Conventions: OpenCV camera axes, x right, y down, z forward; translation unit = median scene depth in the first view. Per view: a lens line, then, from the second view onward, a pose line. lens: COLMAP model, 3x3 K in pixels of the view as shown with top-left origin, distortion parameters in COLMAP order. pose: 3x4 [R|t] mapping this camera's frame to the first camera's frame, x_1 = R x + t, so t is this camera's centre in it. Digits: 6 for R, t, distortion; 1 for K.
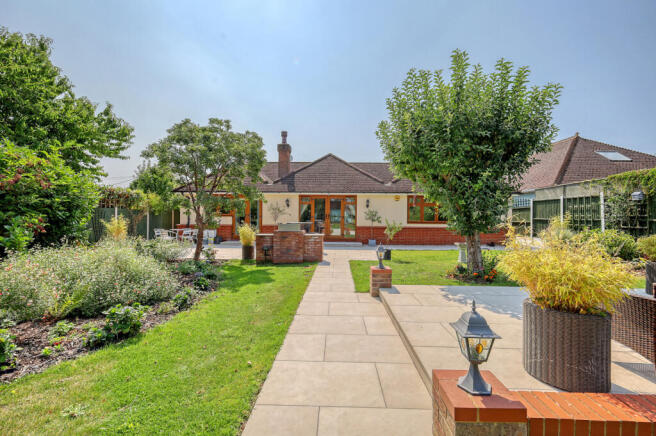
lens RADIAL K [[282.8, 0, 328.6], [0, 282.8, 217.9], [0, 0, 1]] dist [0.001262, 0.000267]
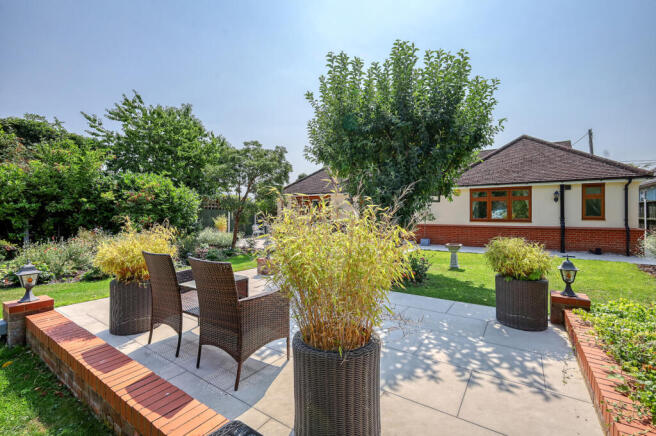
lens RADIAL K [[282.8, 0, 328.6], [0, 282.8, 217.9], [0, 0, 1]] dist [0.001262, 0.000267]
pose [[0.860249, -0.000852, -0.509873, 0.464079], [0.006225, 0.999942, 0.008831, -0.002646], [0.509836, -0.010771, 0.860204, 0.039060]]
